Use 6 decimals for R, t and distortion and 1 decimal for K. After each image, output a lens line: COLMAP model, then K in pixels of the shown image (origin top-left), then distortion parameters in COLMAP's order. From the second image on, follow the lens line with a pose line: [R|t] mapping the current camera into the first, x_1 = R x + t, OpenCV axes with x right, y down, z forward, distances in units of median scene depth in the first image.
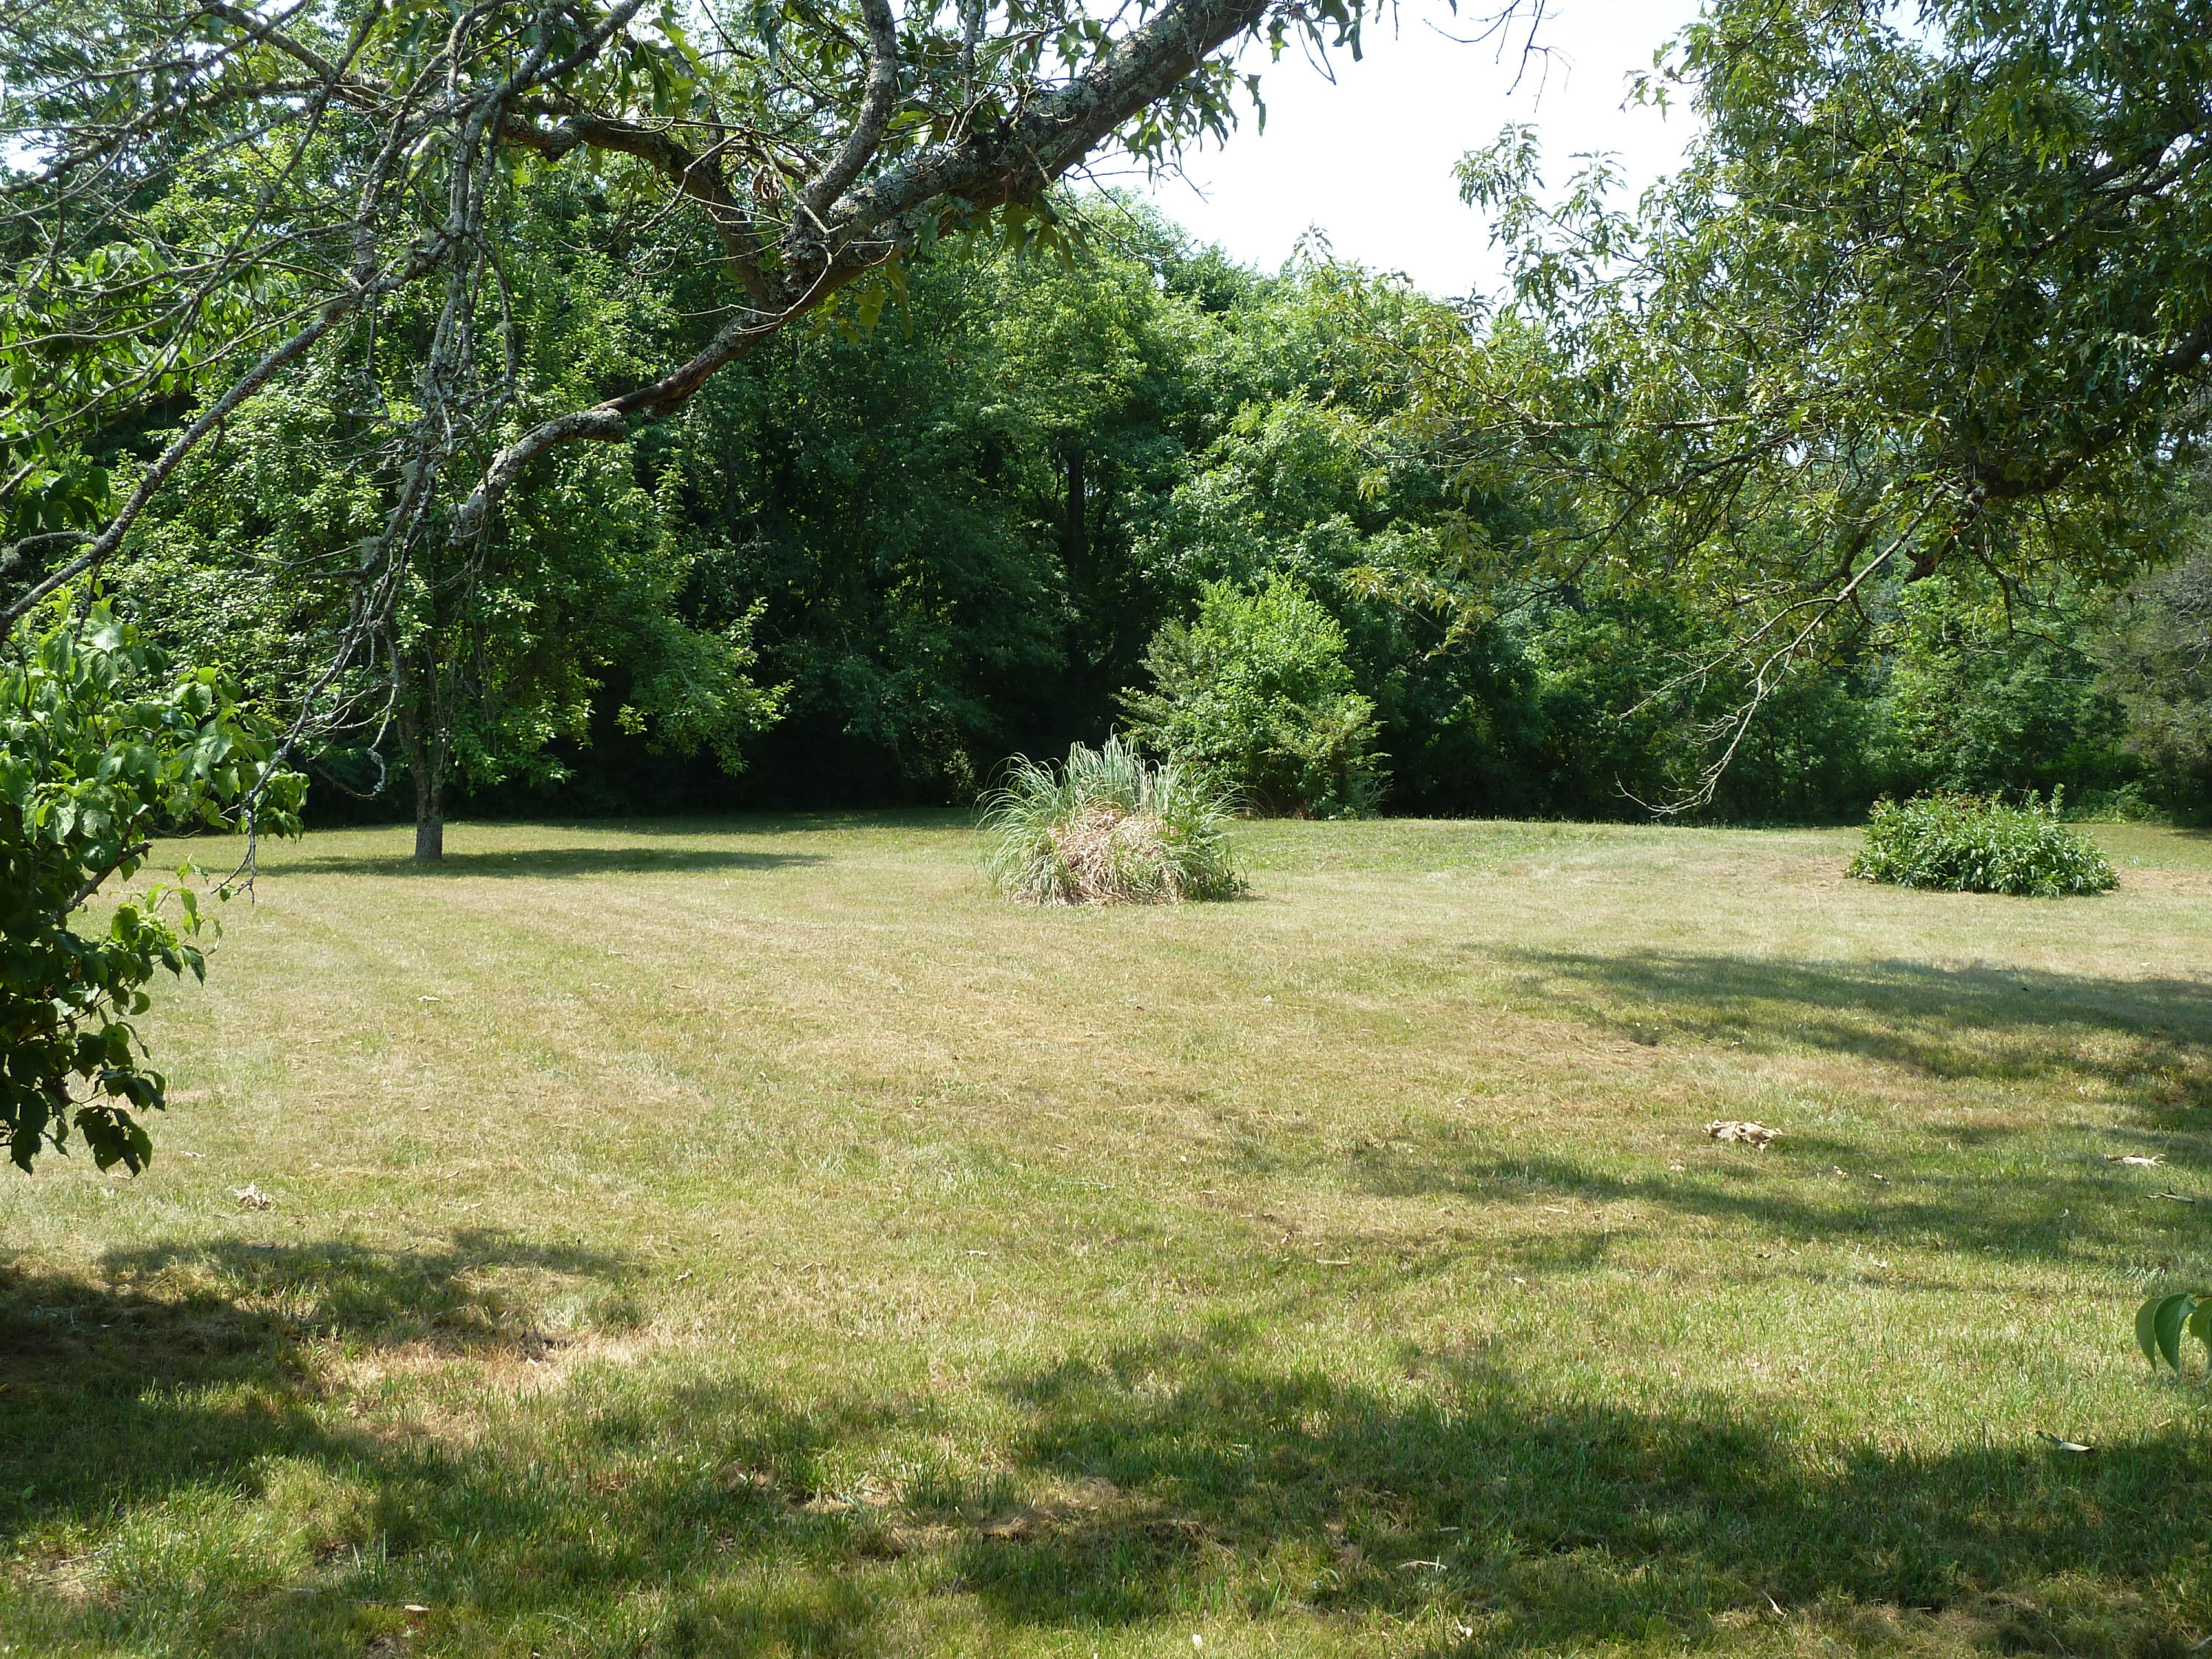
lens RADIAL K [[2689.0, 0, 1106.3], [0, 2689.0, 830.4], [0, 0, 1]] dist [-0.008627, 0.000000]
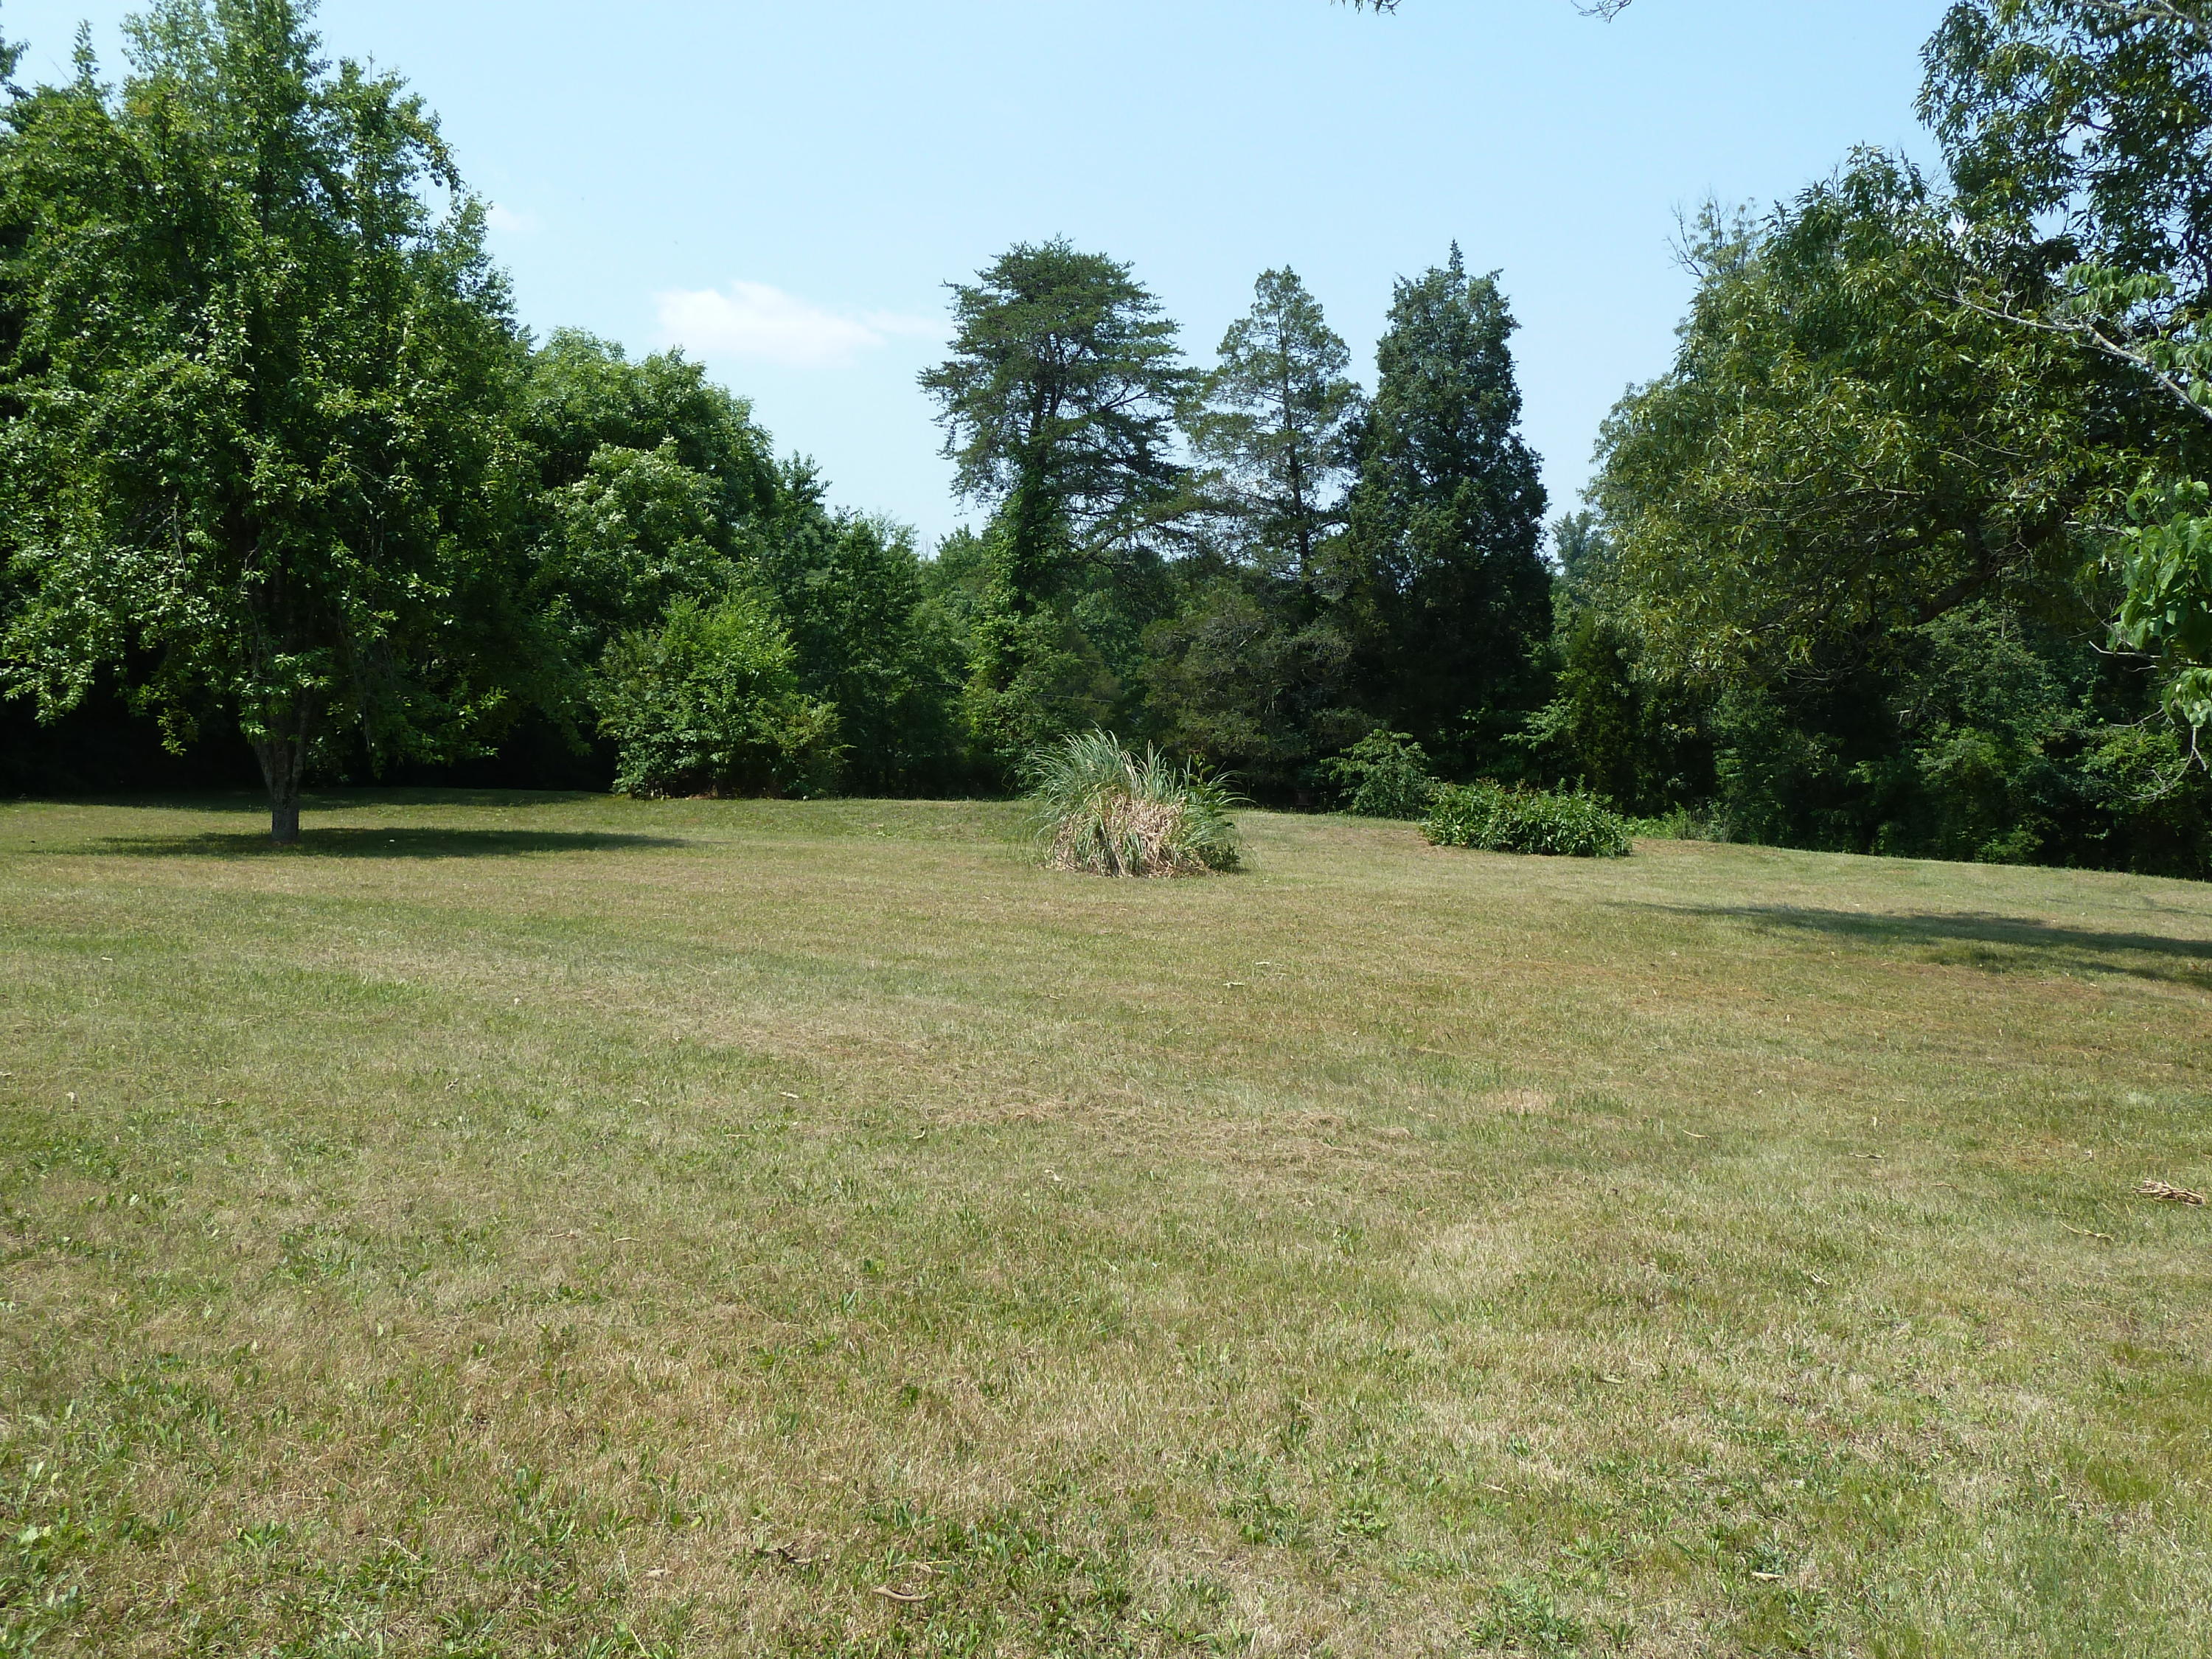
lens RADIAL K [[2169.3, 0, 1106.2], [0, 2169.3, 827.3], [0, 0, 1]] dist [0.001566, 0.000000]
pose [[0.876774, -0.005441, 0.480872, -0.372636], [0.000835, 0.999952, 0.009792, -0.001380], [-0.480902, -0.008184, 0.876736, 0.143469]]
